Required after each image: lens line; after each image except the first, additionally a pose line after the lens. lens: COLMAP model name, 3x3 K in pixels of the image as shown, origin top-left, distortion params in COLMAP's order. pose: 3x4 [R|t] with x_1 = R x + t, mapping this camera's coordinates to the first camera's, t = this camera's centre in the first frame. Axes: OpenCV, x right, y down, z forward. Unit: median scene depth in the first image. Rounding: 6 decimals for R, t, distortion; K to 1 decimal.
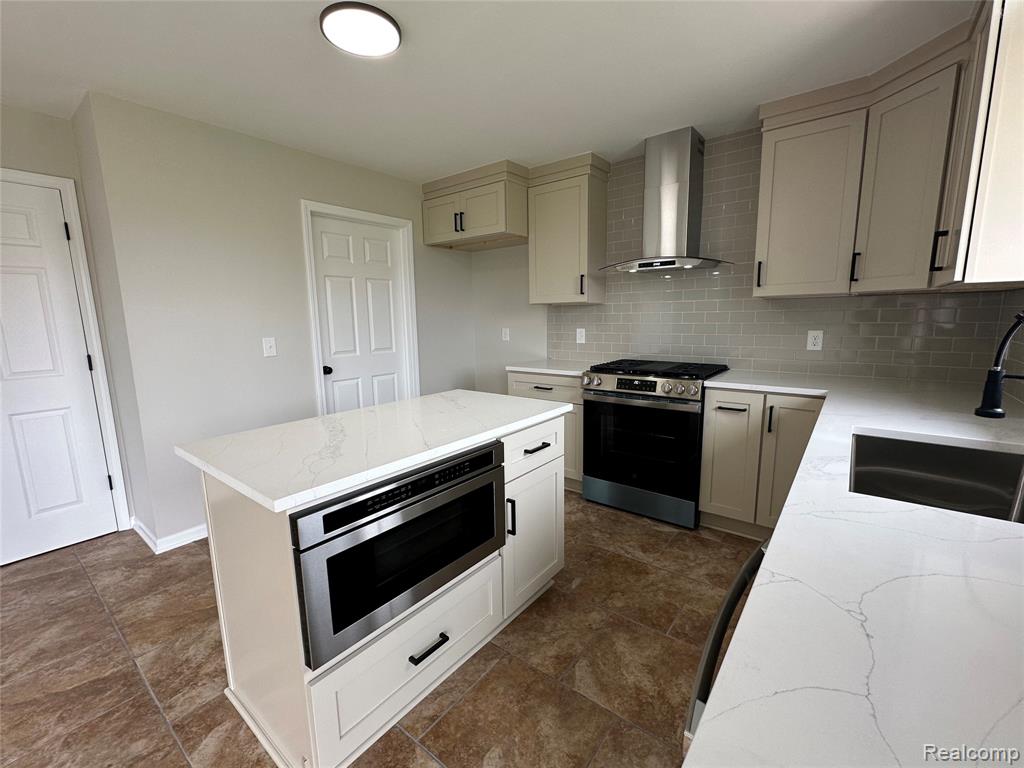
lens RADIAL K [[444.6, 0, 504.9], [0, 444.6, 376.2], [0, 0, 1]] dist [-0.001201, 0.001694]
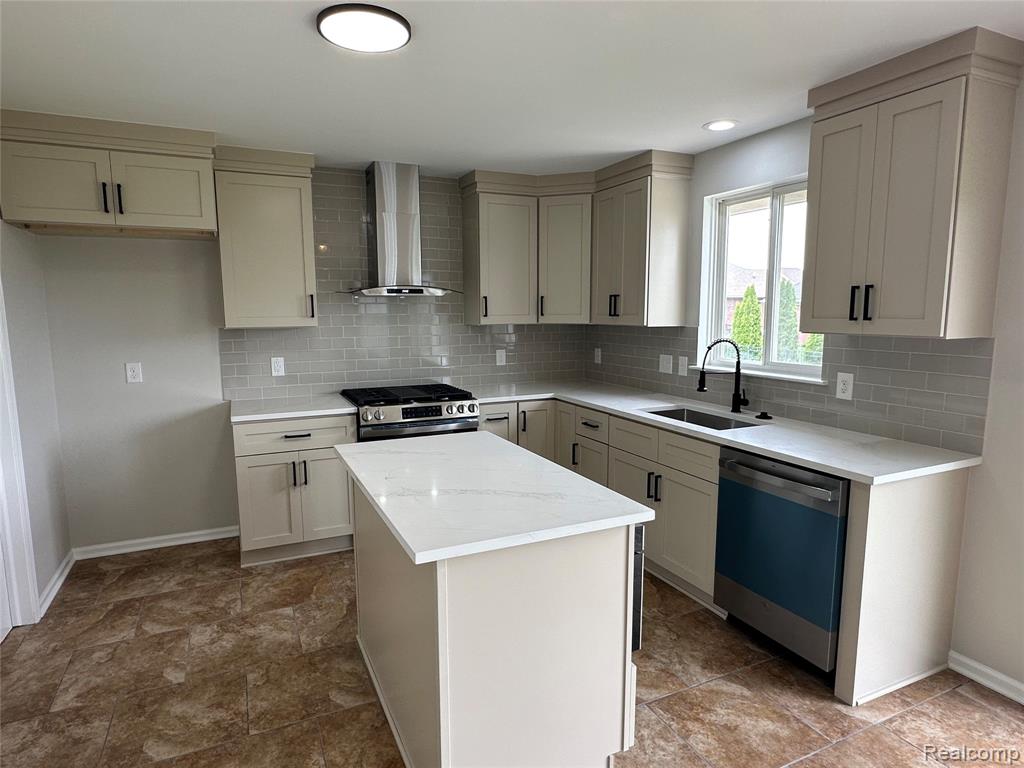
lens RADIAL K [[596.7, 0, 509.1], [0, 596.7, 389.0], [0, 0, 1]] dist [-0.004188, 0.000088]
pose [[0.441415, -0.104611, 0.891184, -0.835002], [0.119872, 0.991153, 0.056972, -0.086713], [-0.889260, 0.081680, 0.450050, 0.214507]]
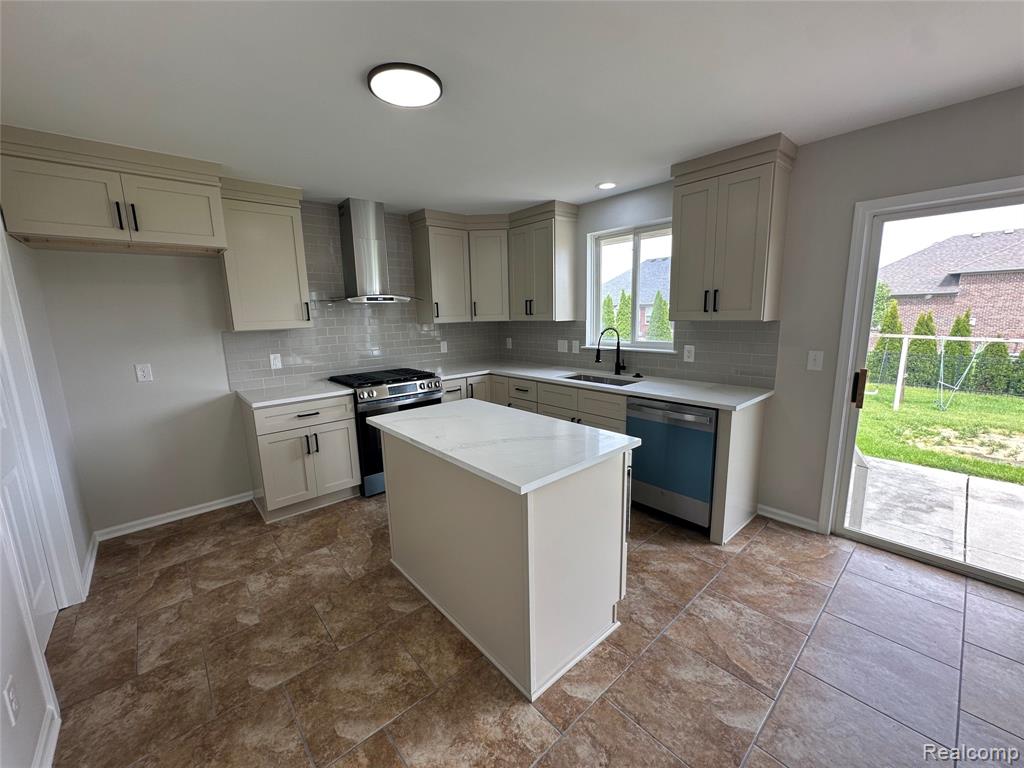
lens RADIAL K [[409.3, 0, 509.5], [0, 409.3, 383.1], [0, 0, 1]] dist [-0.004352, 0.000530]
pose [[0.173042, -0.155416, 0.972575, -0.876857], [0.156553, 0.979258, 0.128630, -0.109487], [-0.972393, 0.130001, 0.193784, 0.448000]]
